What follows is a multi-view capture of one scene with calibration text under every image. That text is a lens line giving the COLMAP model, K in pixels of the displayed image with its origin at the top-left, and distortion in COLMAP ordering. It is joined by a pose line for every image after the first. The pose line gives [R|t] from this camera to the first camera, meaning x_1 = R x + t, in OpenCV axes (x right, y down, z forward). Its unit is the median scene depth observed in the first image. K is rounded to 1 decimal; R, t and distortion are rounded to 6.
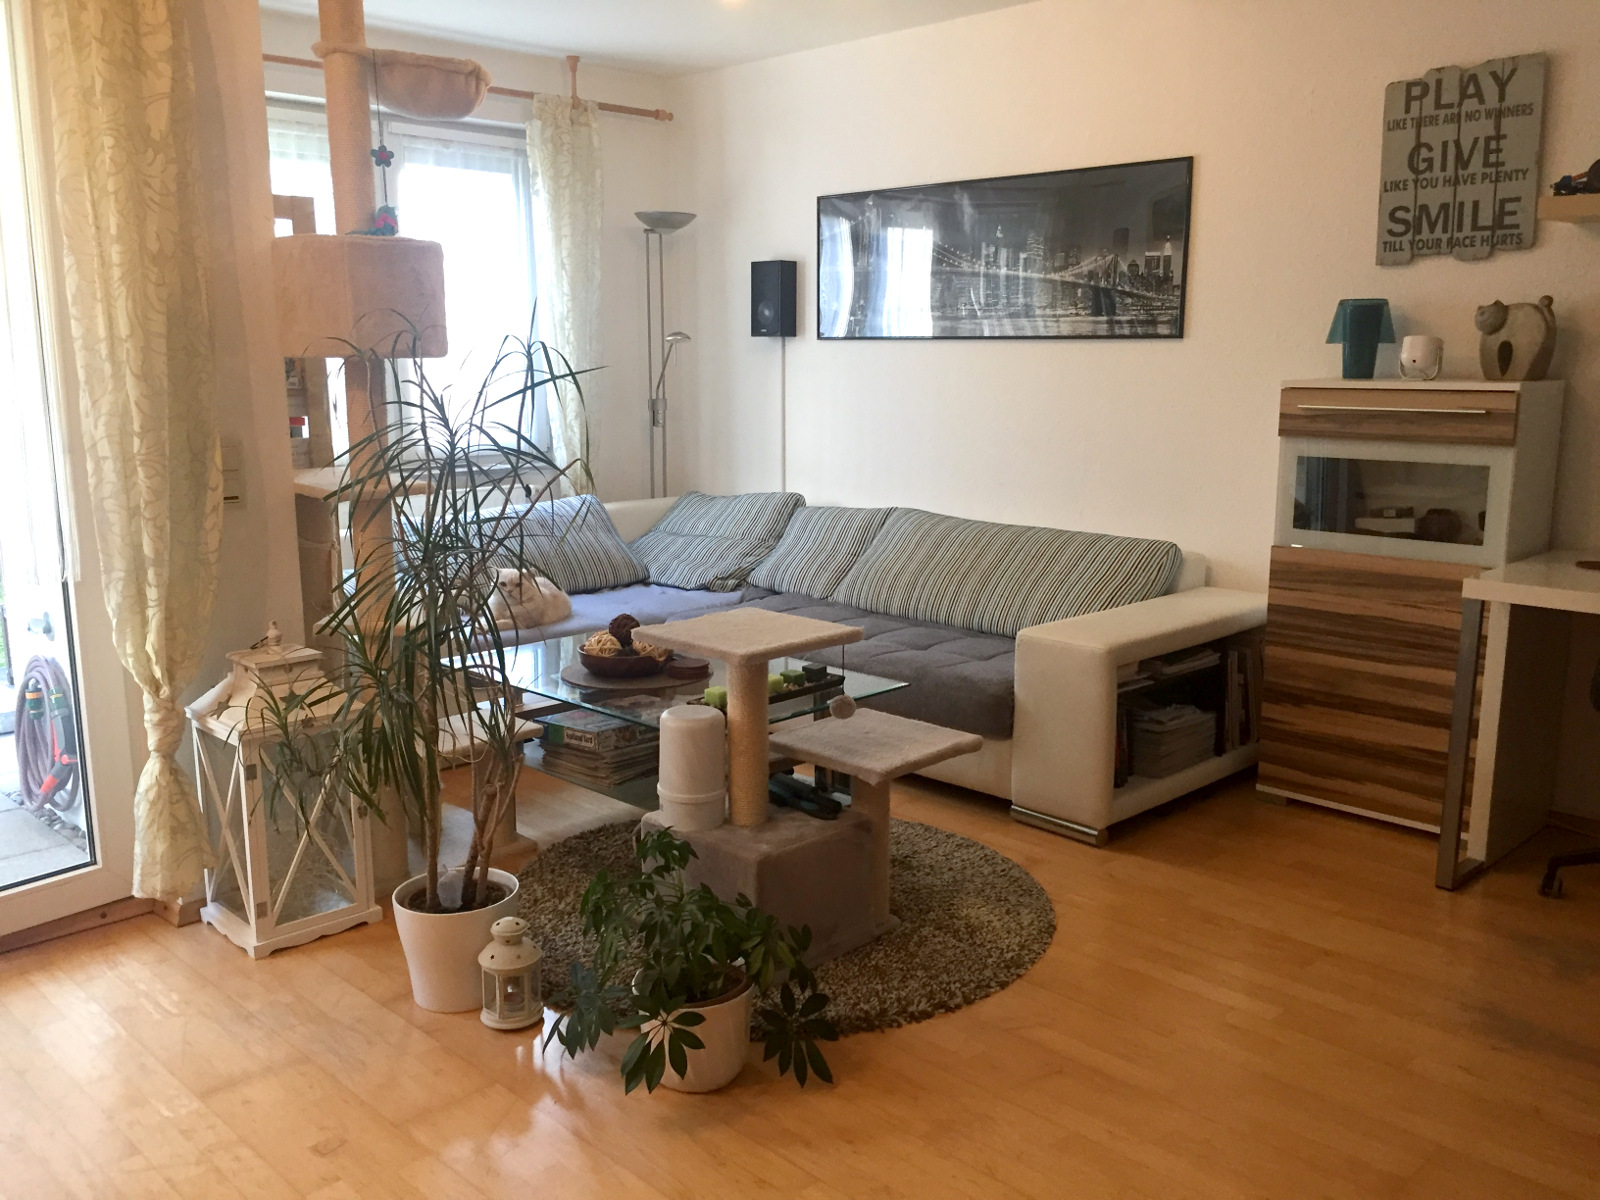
lens RADIAL K [[1367.0, 0, 797.1], [0, 1367.0, 600.8], [0, 0, 1]] dist [0.001819, -0.026179]
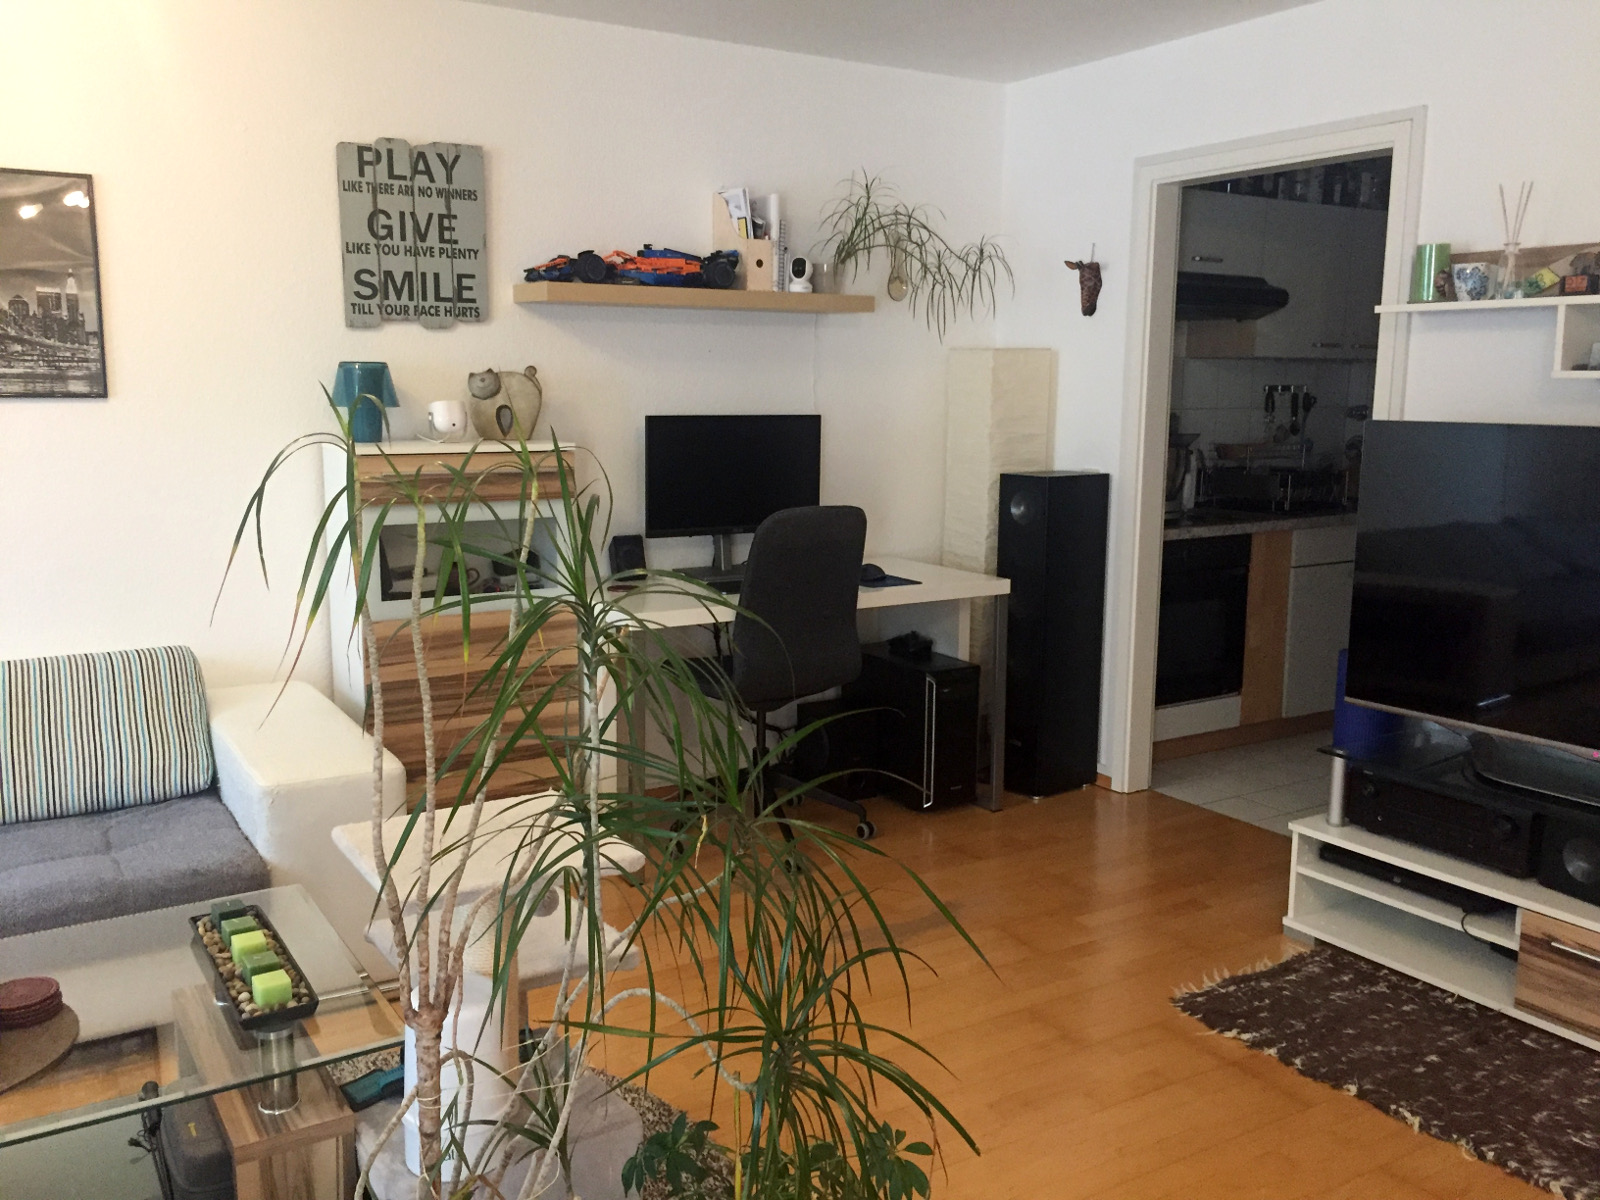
lens RADIAL K [[1367.0, 0, 797.1], [0, 1367.0, 600.3], [0, 0, 1]] dist [0.001819, -0.026179]
pose [[0.229388, -0.142637, 0.962827, -0.488779], [0.163952, 0.980732, 0.106229, -0.109110], [-0.959427, 0.133490, 0.248354, 0.493762]]
